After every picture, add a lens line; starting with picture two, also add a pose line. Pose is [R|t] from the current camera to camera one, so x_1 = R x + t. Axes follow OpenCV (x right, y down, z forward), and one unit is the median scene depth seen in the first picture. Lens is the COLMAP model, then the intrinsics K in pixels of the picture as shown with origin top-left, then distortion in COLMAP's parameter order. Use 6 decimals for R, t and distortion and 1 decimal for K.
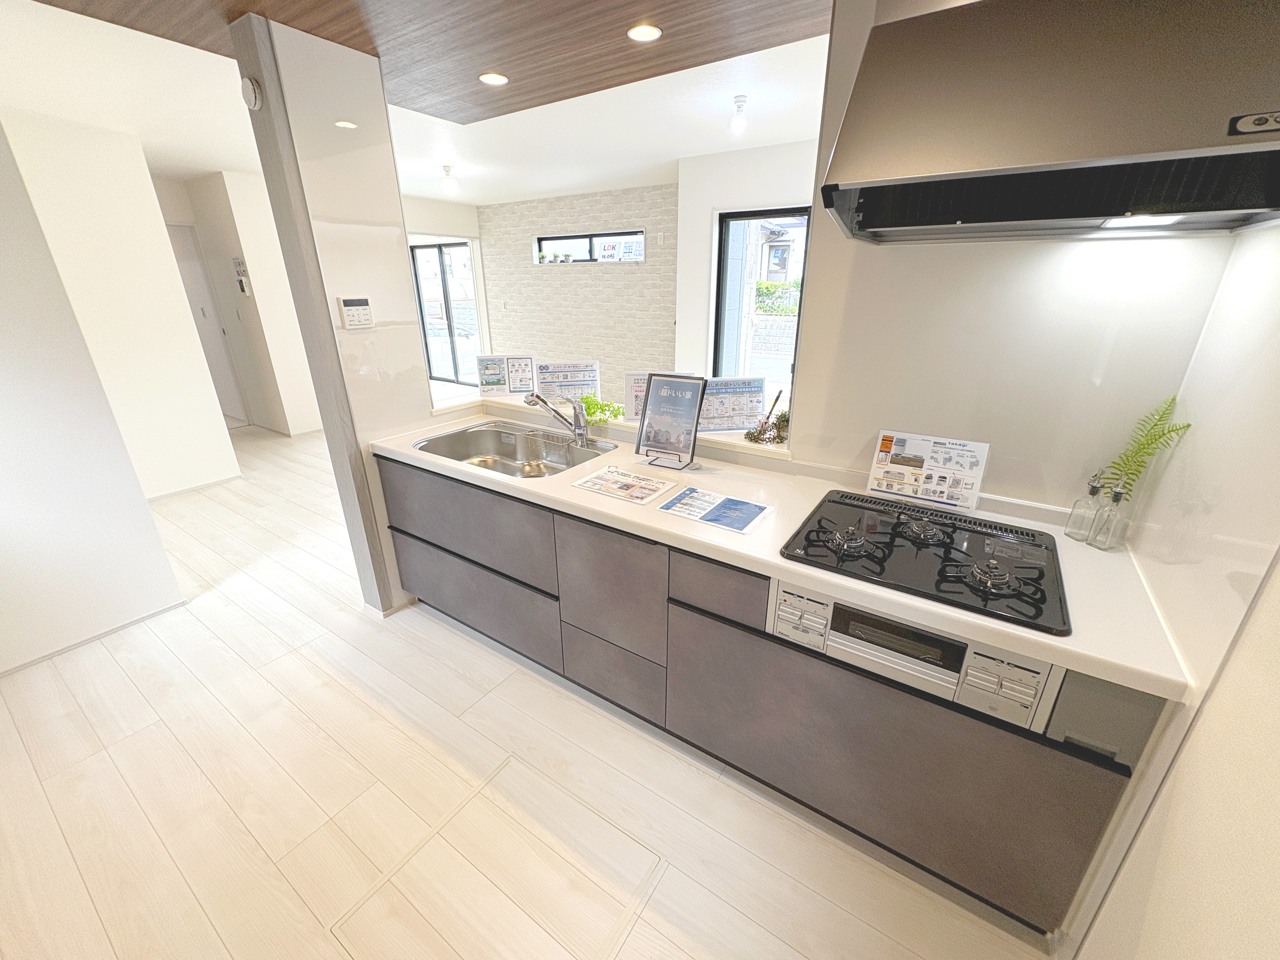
lens RADIAL K [[510.1, 0, 640.0], [0, 510.1, 476.1], [0, 0, 1]] dist [0.001019, 0.000694]
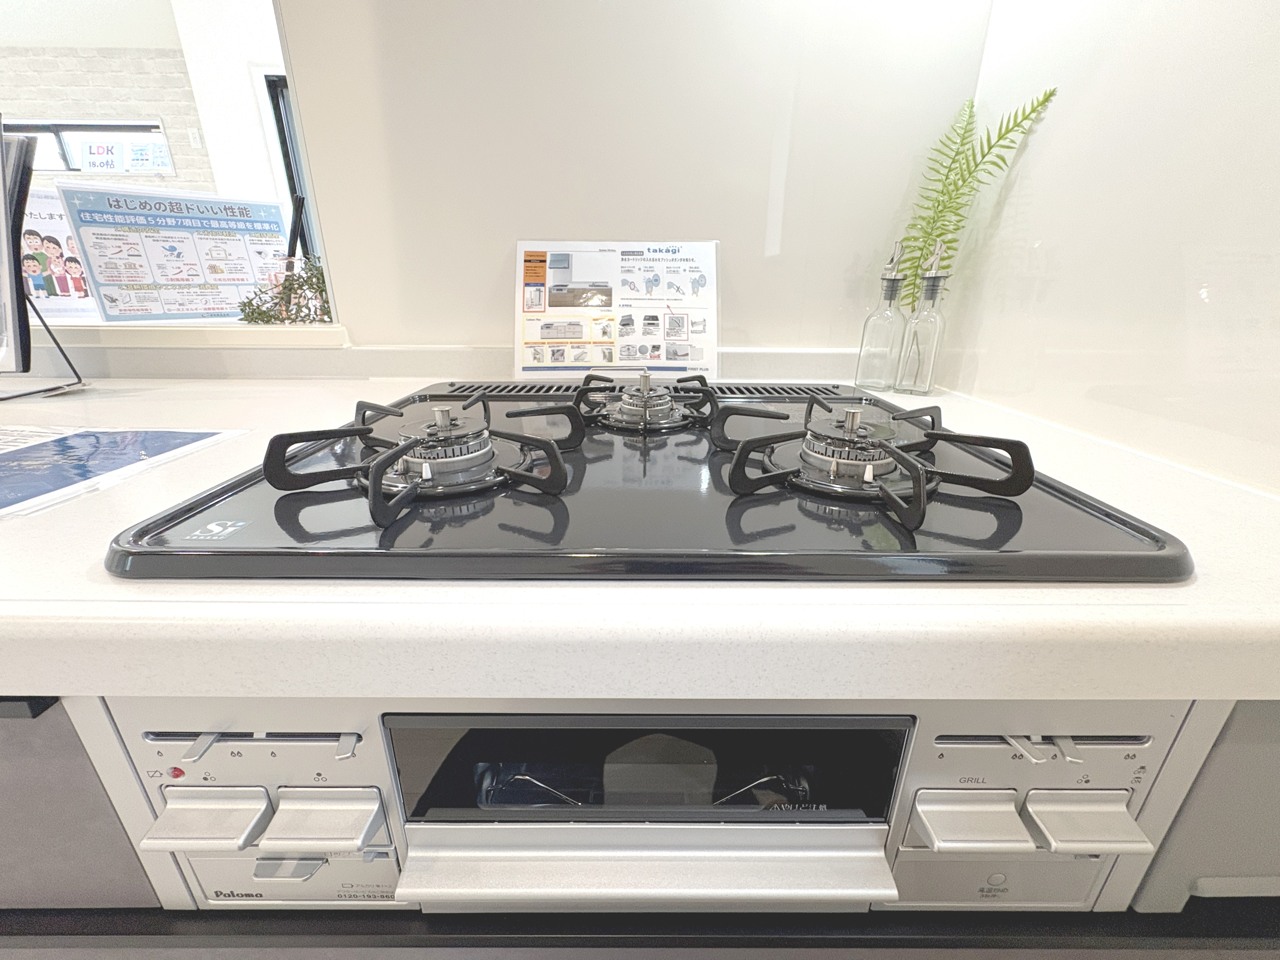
lens RADIAL K [[510.1, 0, 641.3], [0, 510.1, 474.0], [0, 0, 1]] dist [0.001019, 0.000694]
pose [[0.829070, -0.180608, 0.529173, 0.297709], [0.190724, 0.980983, 0.035999, 0.127590], [-0.525612, 0.071080, 0.847750, 0.596224]]
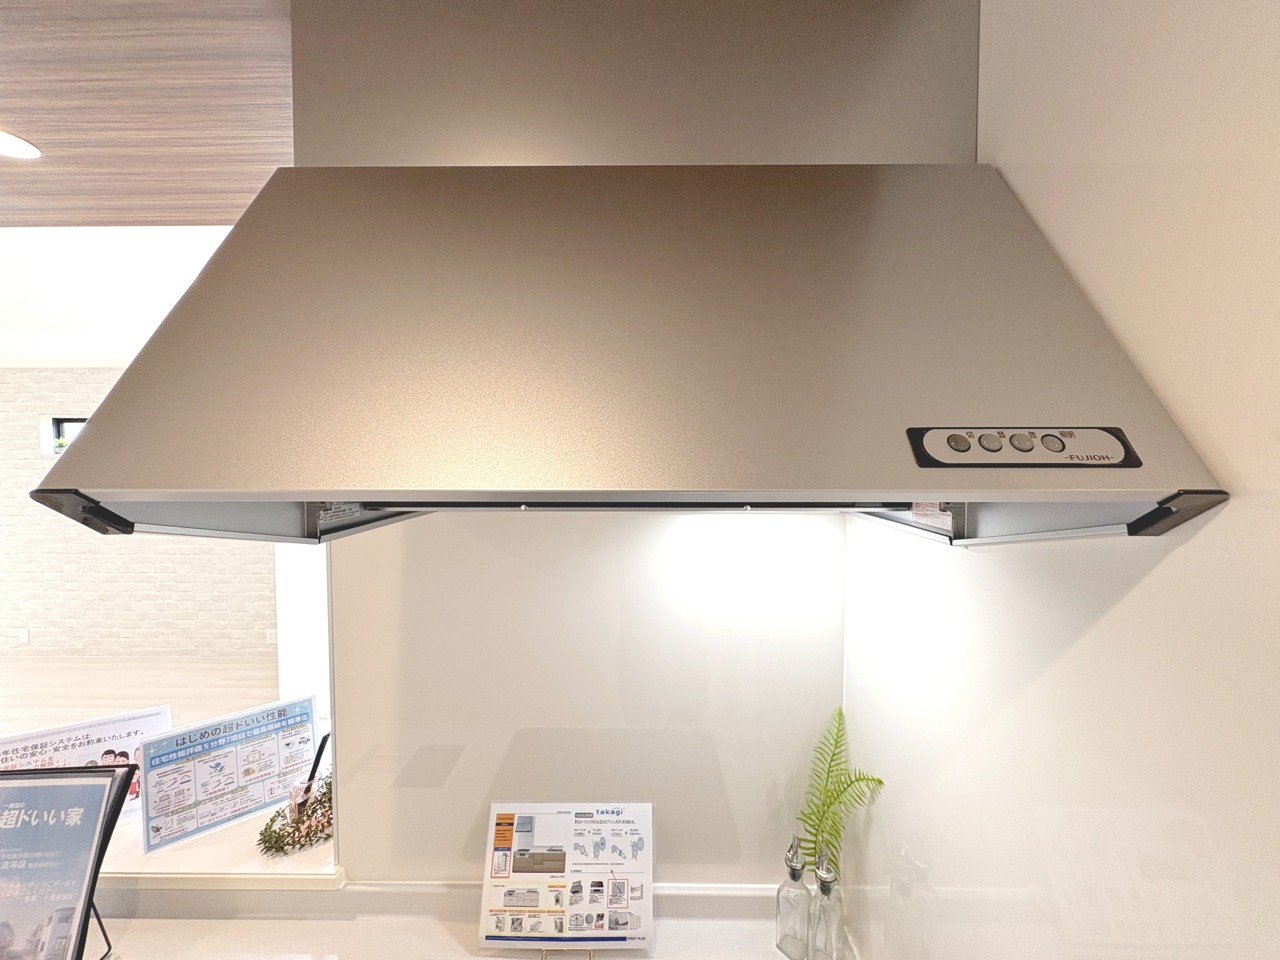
lens RADIAL K [[510.1, 0, 641.8], [0, 510.1, 475.8], [0, 0, 1]] dist [0.001019, 0.000694]
pose [[0.838635, -0.021192, 0.544281, 0.325673], [0.193425, 0.945704, -0.261210, -0.271518], [-0.509193, 0.324337, 0.797200, 0.356749]]
